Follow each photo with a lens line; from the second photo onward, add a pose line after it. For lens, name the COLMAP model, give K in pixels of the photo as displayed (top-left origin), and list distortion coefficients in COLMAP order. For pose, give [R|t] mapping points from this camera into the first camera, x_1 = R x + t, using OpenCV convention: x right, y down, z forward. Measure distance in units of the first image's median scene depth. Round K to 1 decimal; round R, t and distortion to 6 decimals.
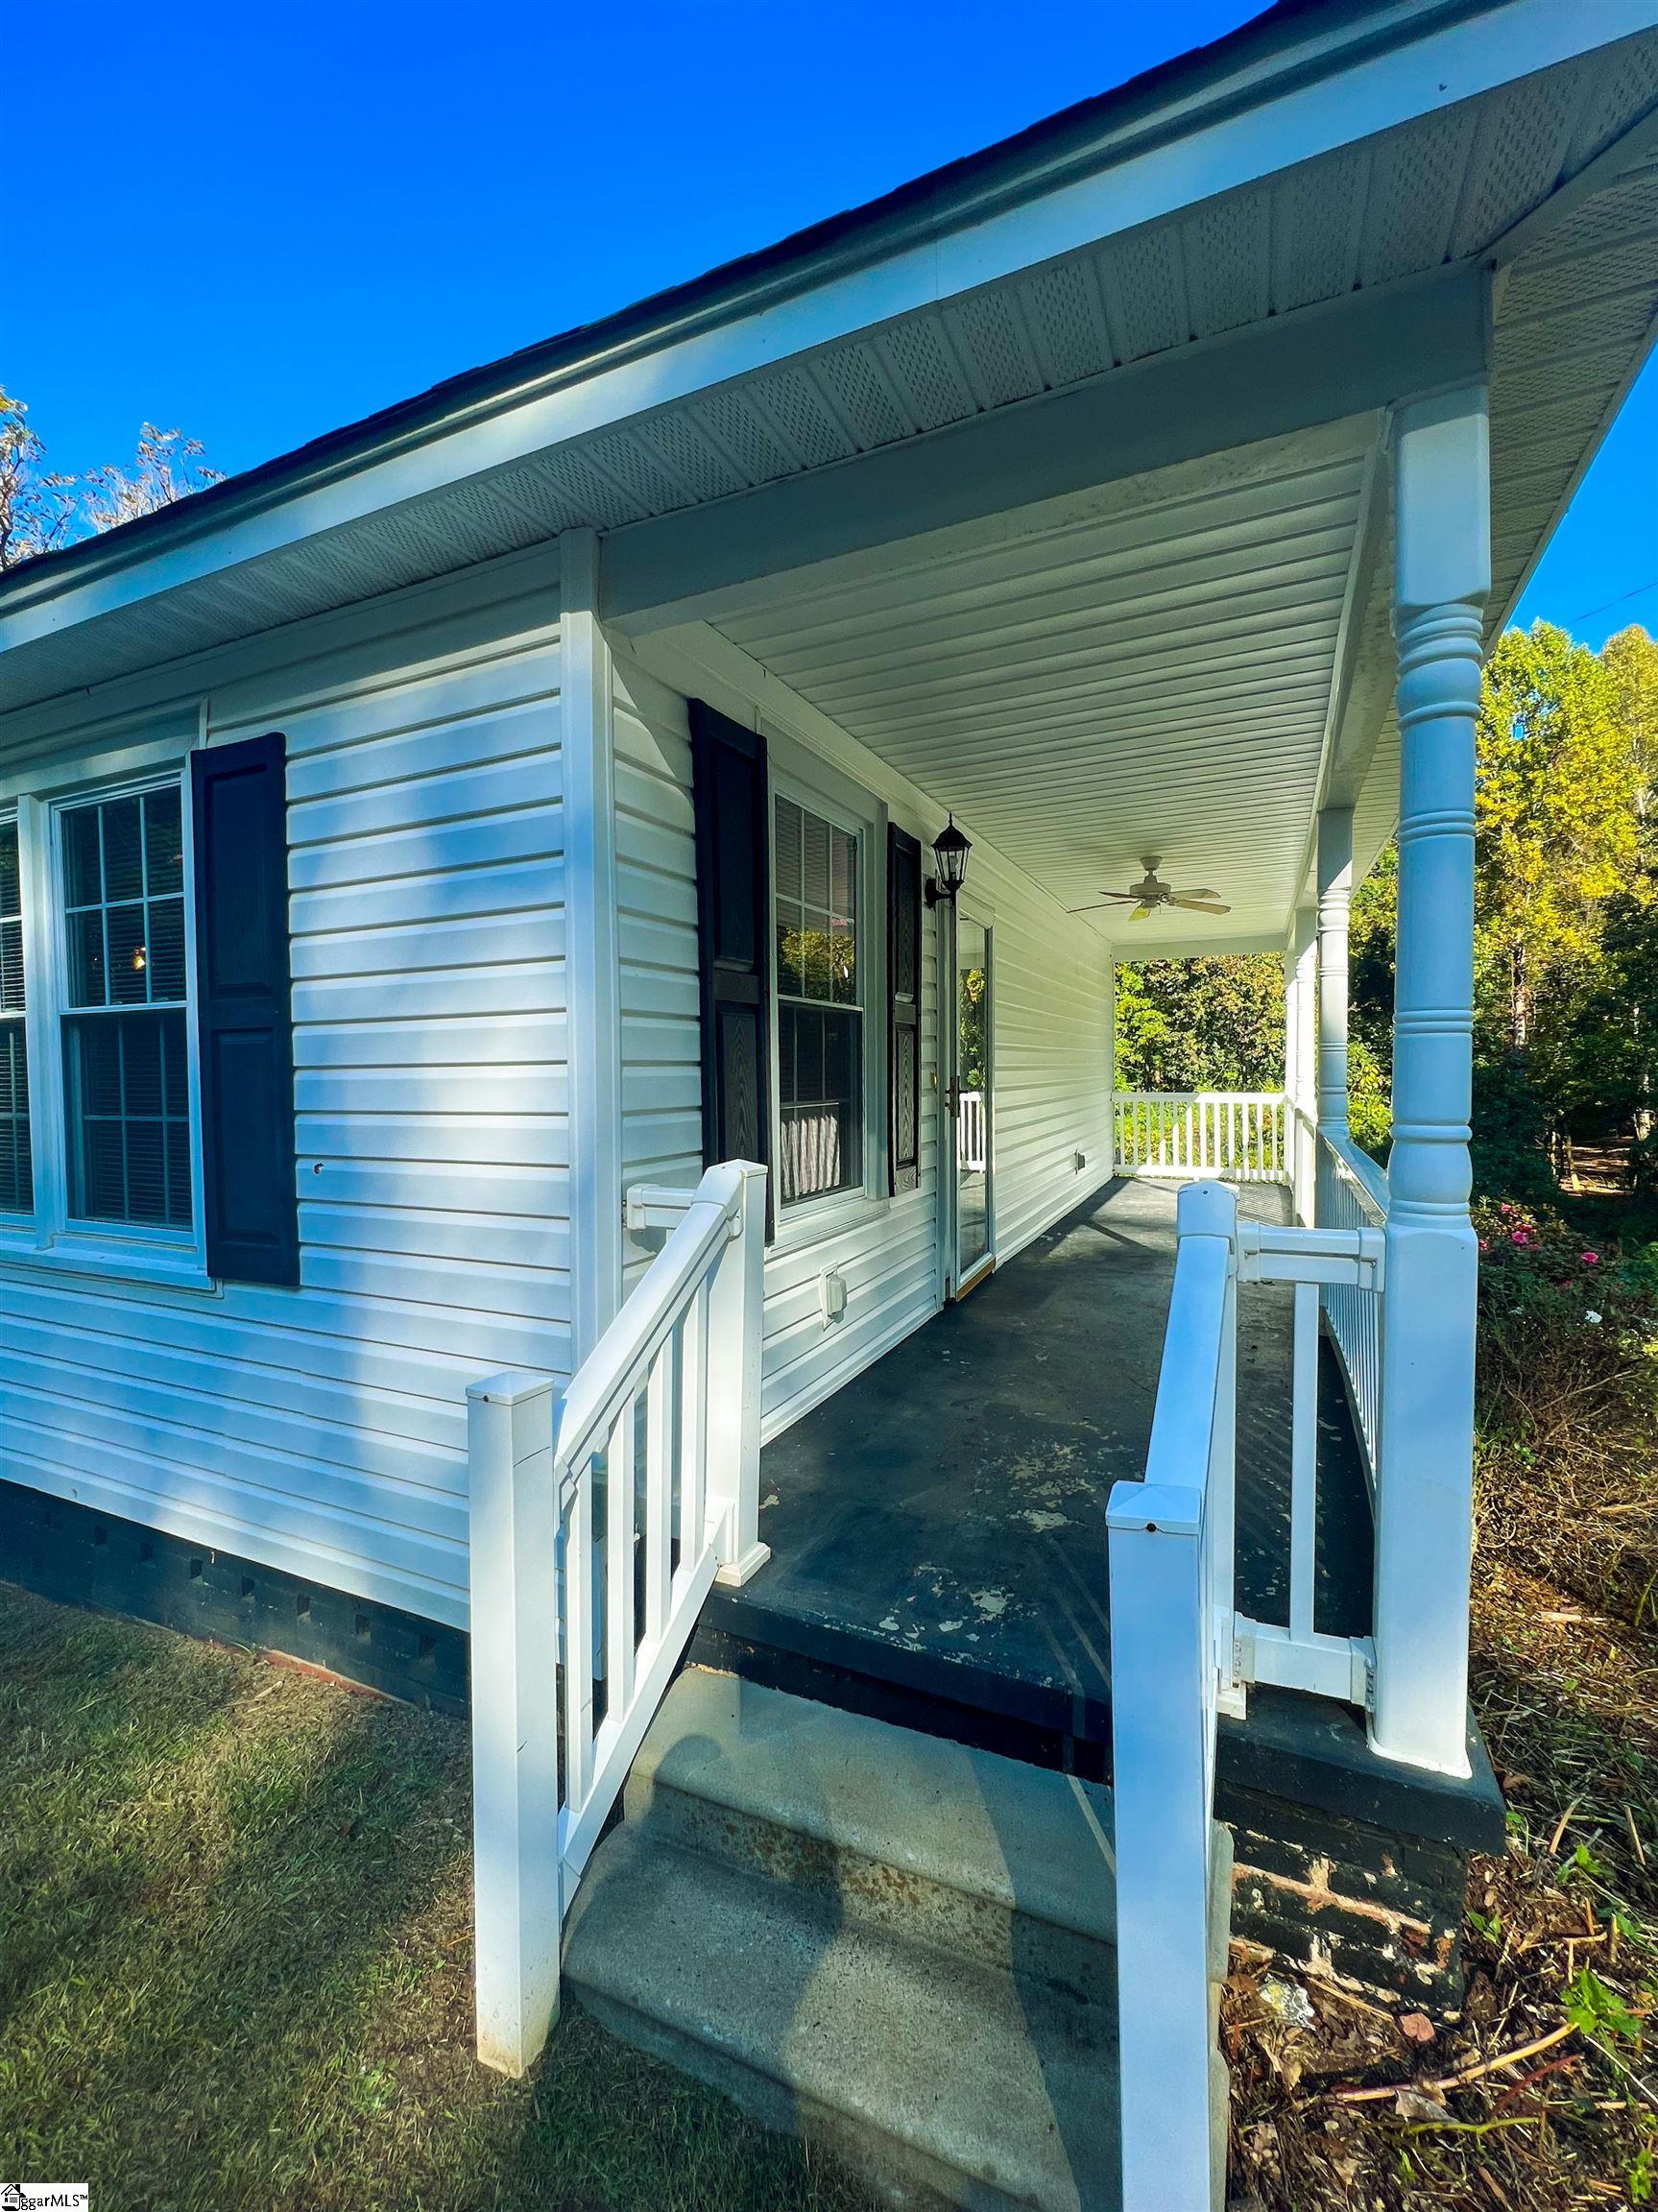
lens RADIAL K [[933.2, 0, 831.8], [0, 933.2, 1099.7], [0, 0, 1]] dist [-0.001919, 0.000136]
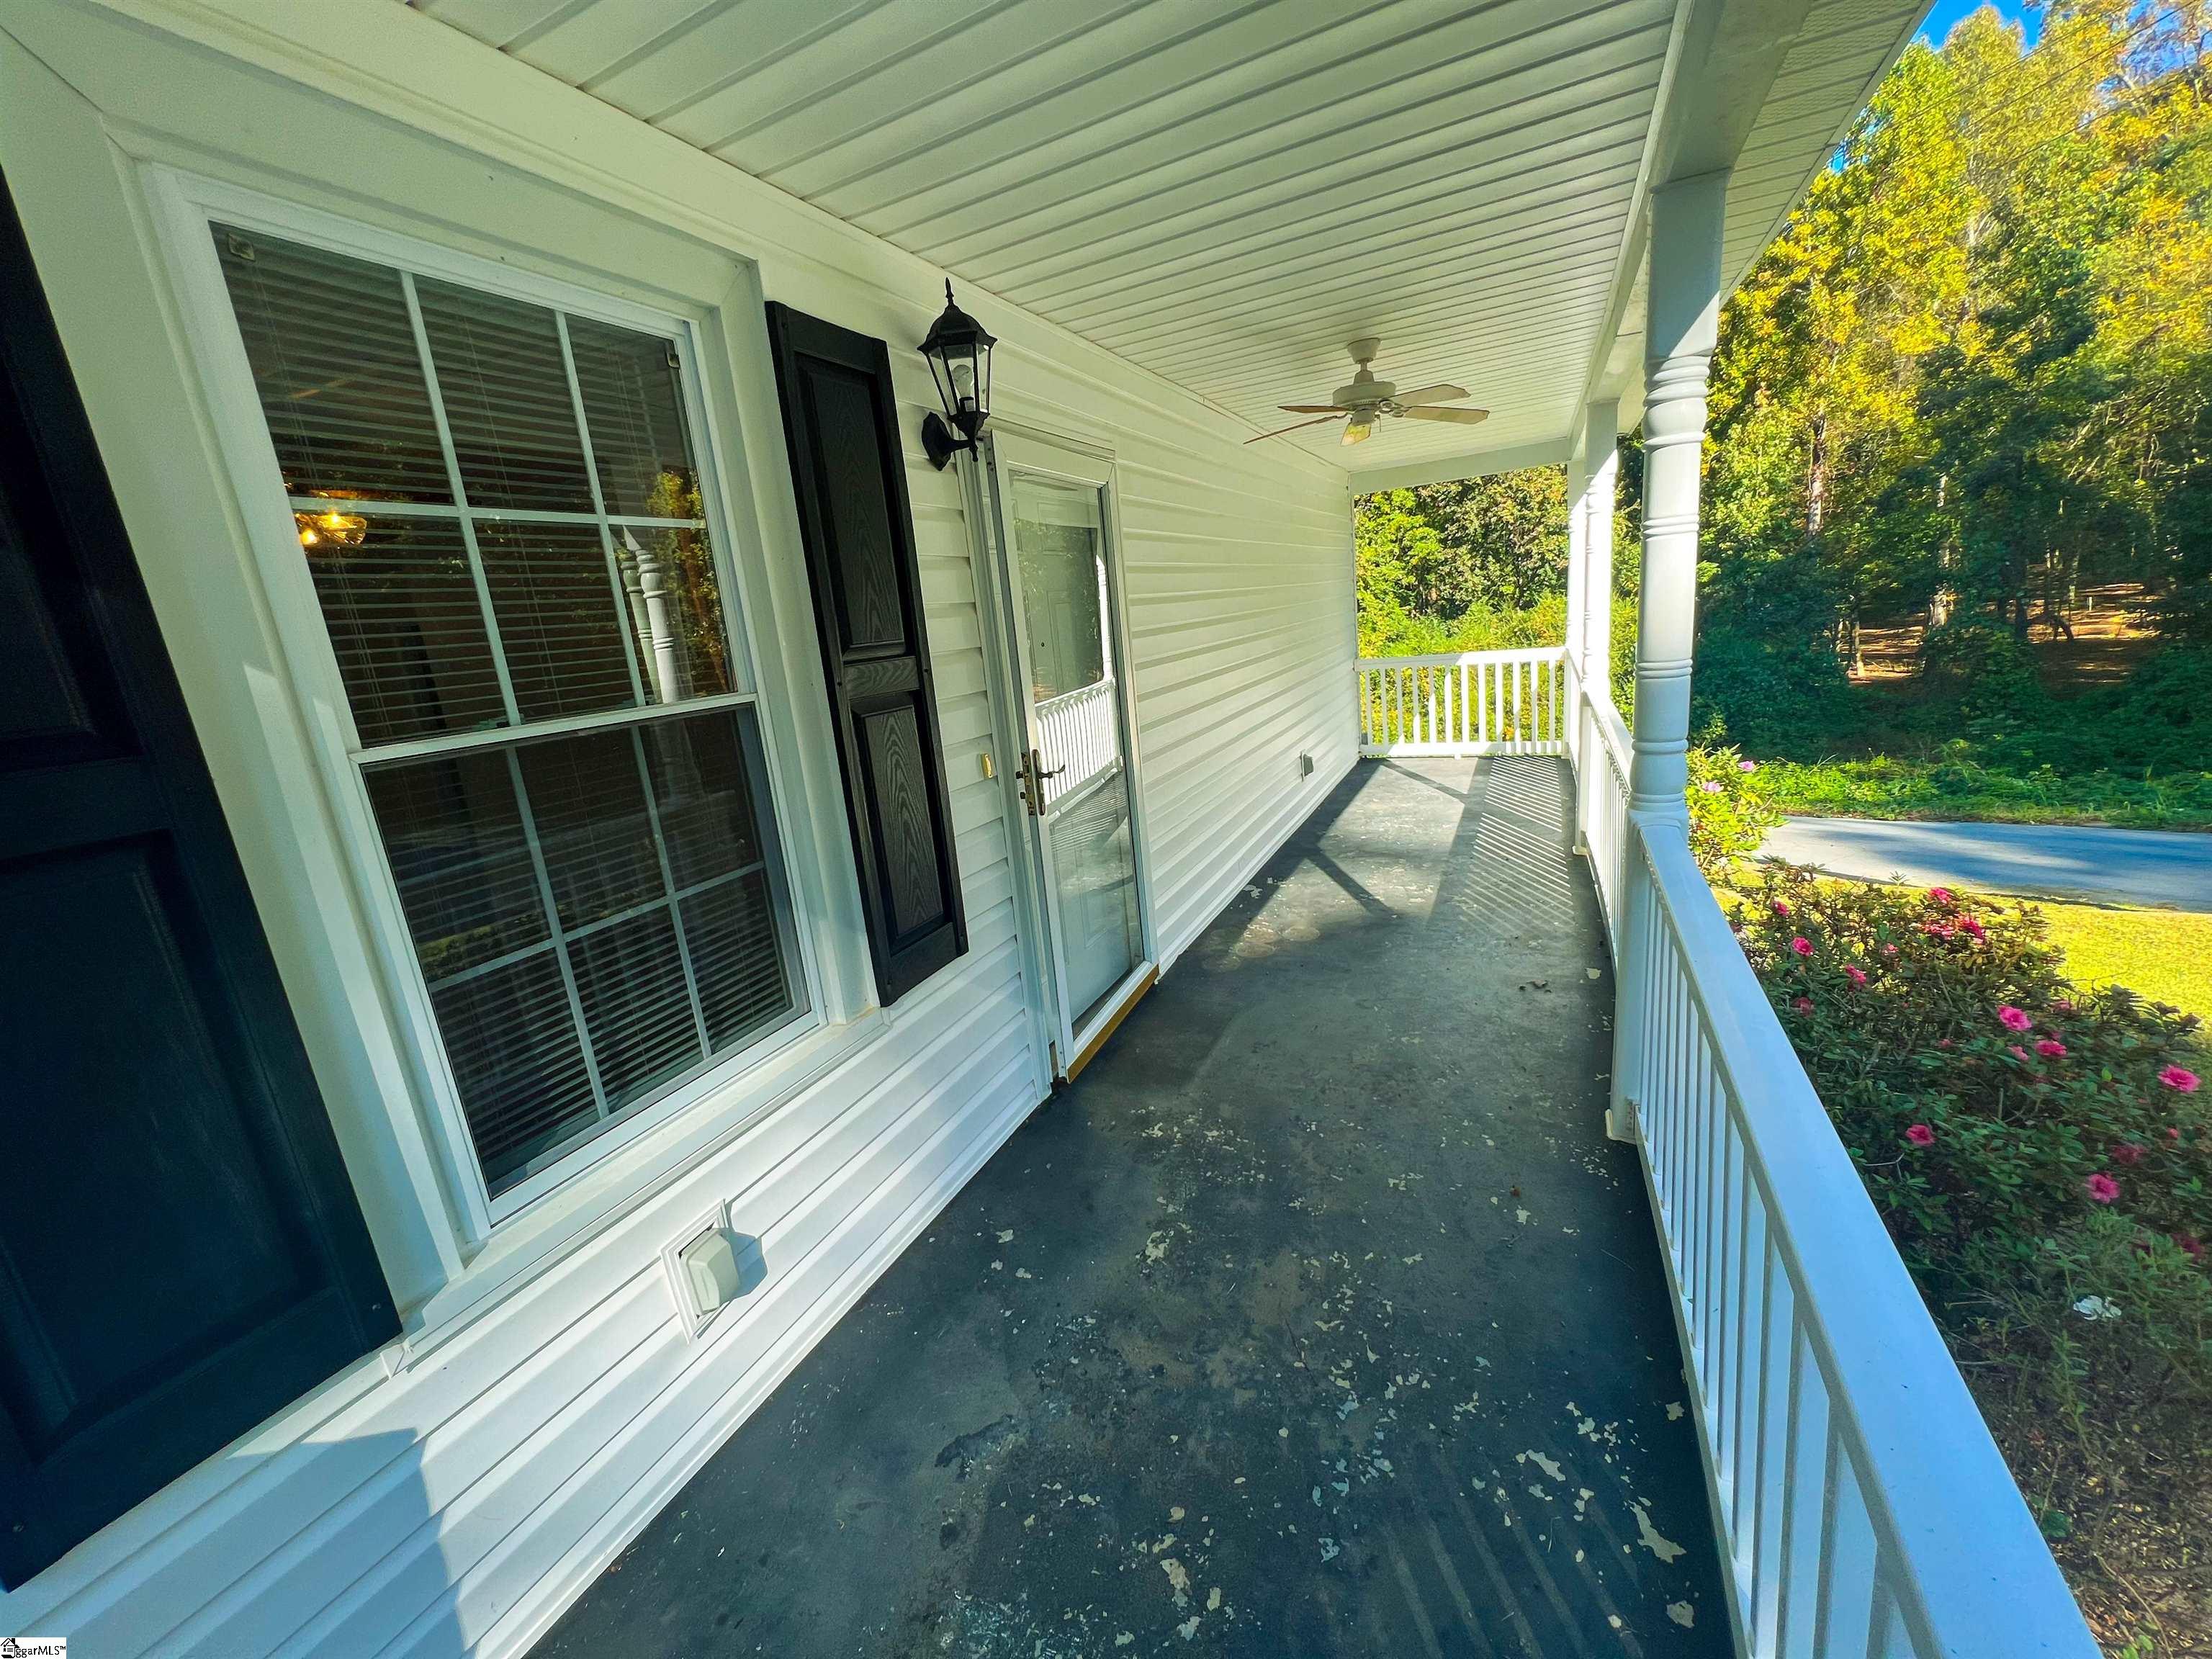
lens RADIAL K [[881.2, 0, 1099.1], [0, 881.2, 824.7], [0, 0, 1]] dist [-0.001897, -0.000075]
pose [[0.995817, -0.082888, -0.038454, 0.224695], [0.088933, 0.975826, 0.199634, -0.102492], [0.020977, -0.202219, 0.979116, 0.481009]]
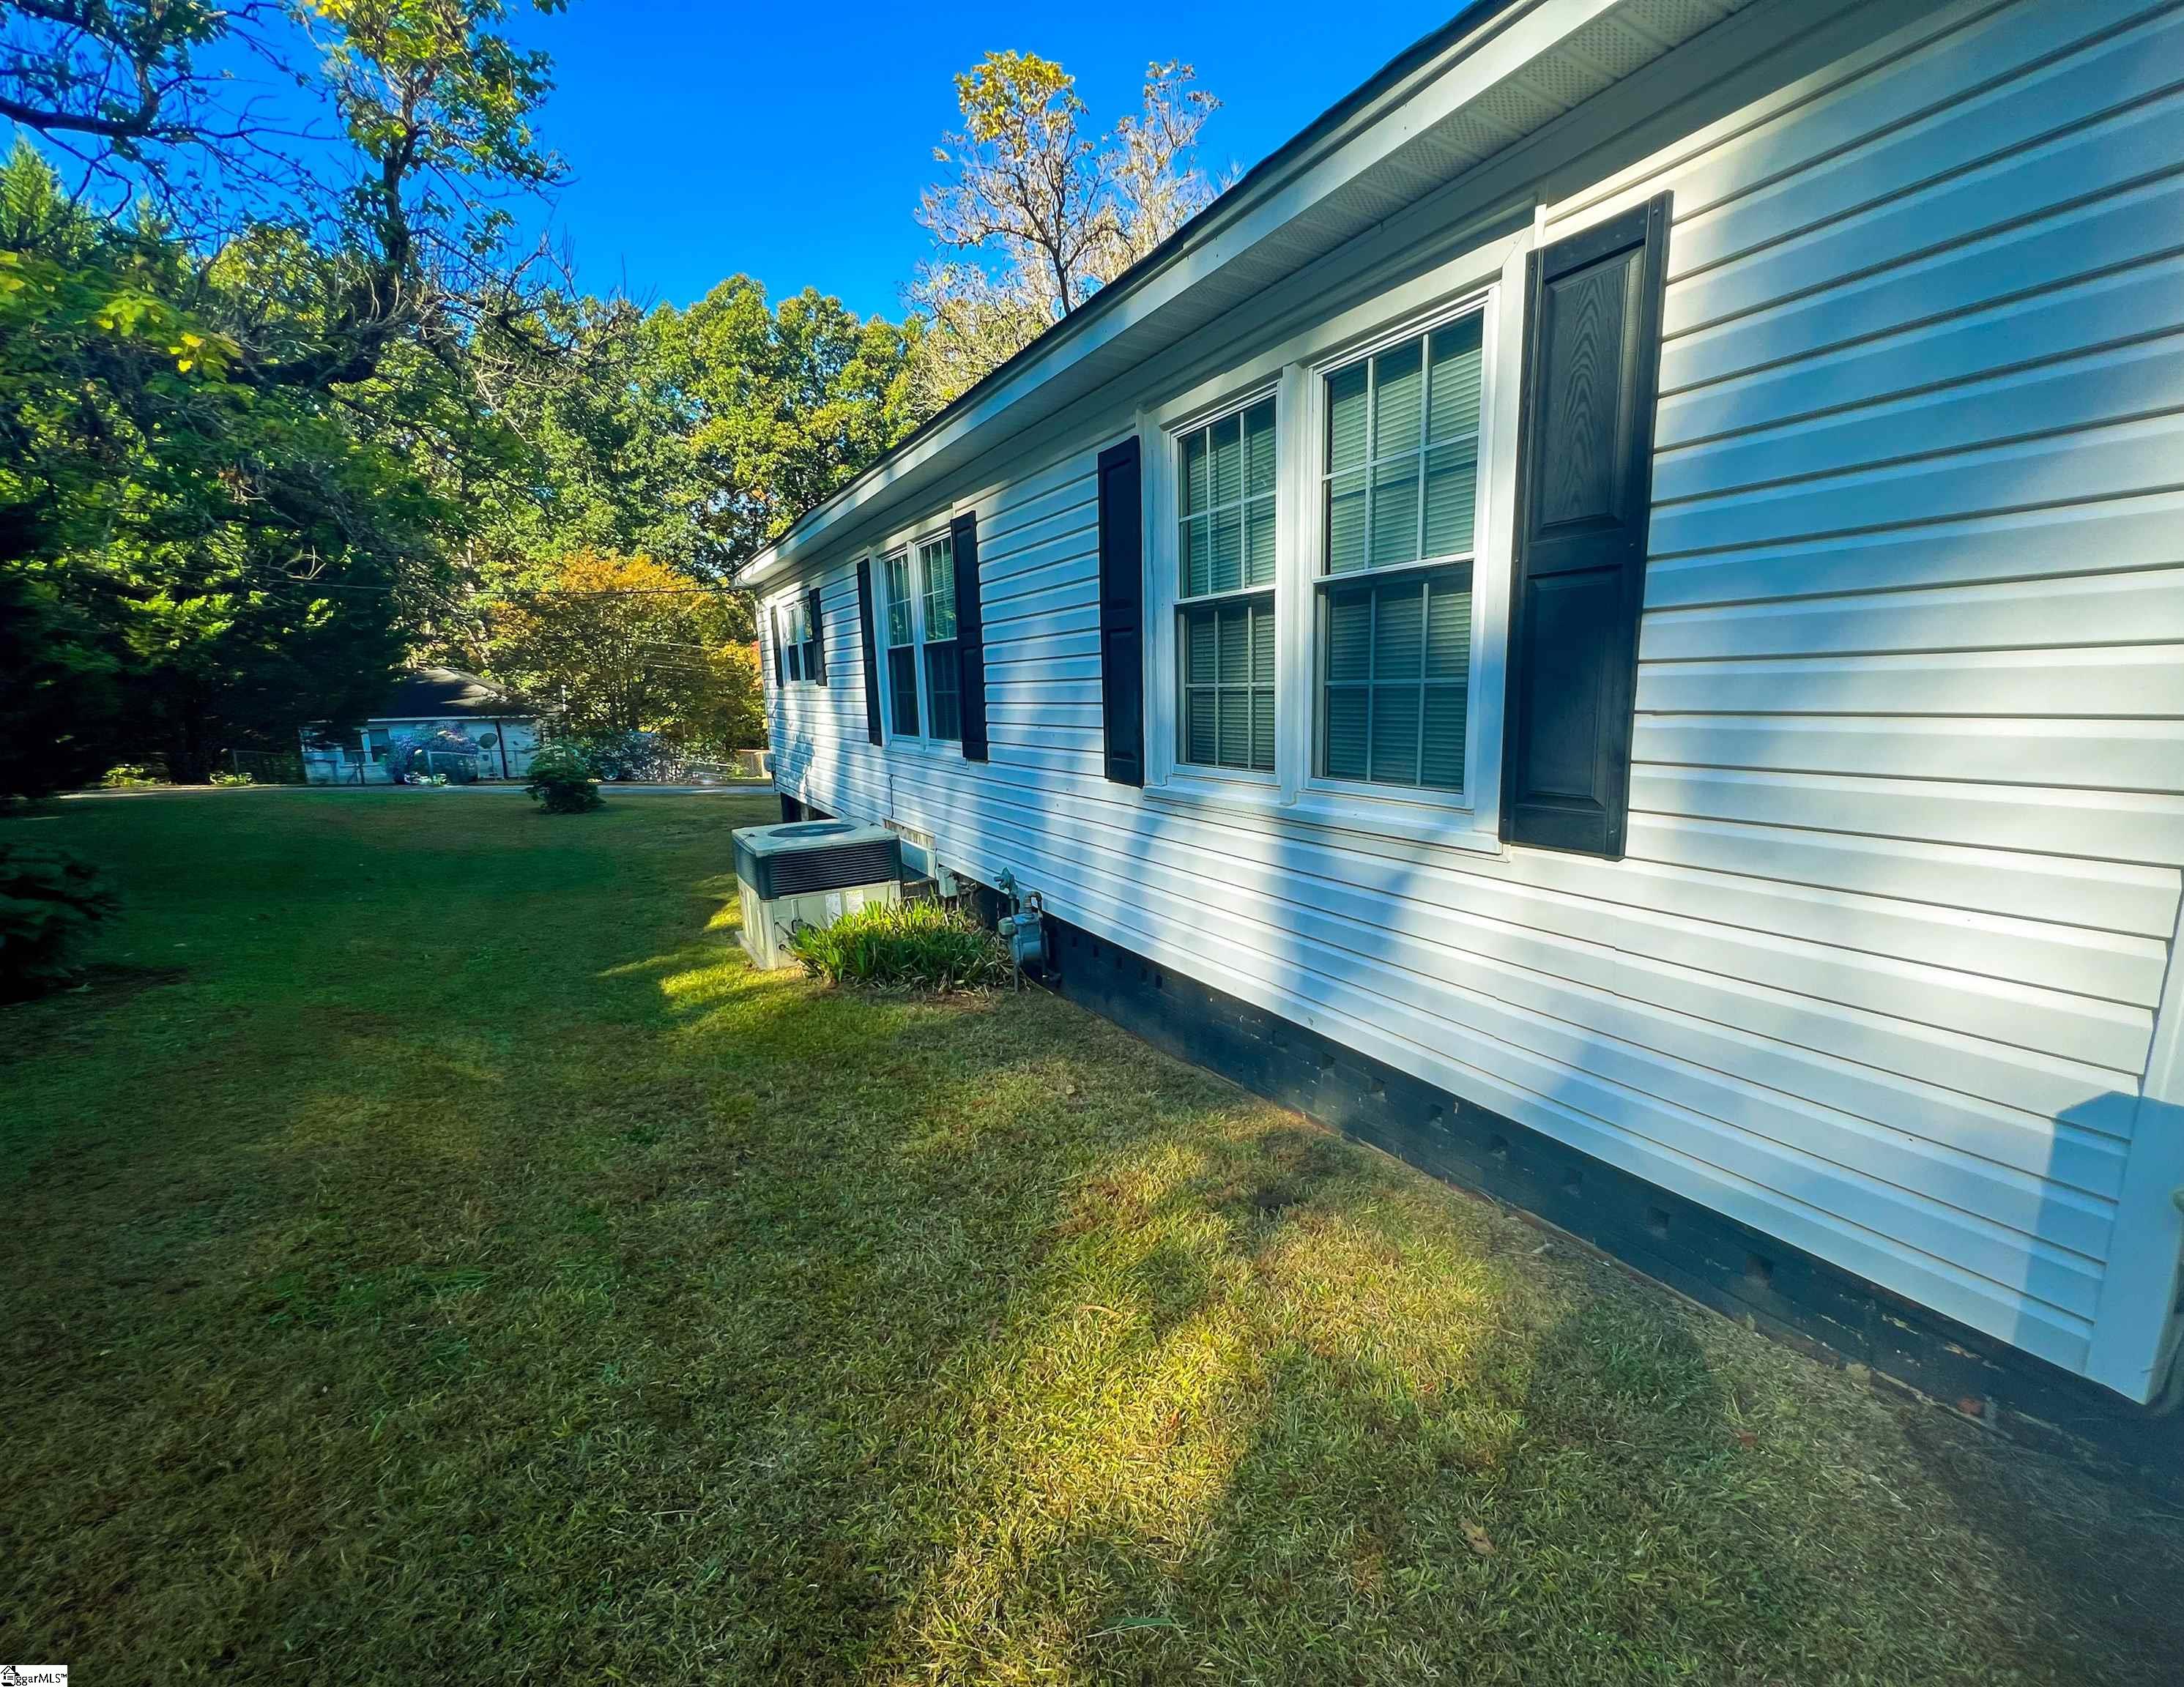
lens RADIAL K [[922.5, 0, 1151.2], [0, 922.5, 857.6], [0, 0, 1]] dist [-0.000408, -0.000028]
pose [[0.835906, 0.093827, -0.540793, -0.315710], [-0.006811, 0.986978, 0.160712, 0.039855], [0.548830, -0.130657, 0.825660, -0.000085]]
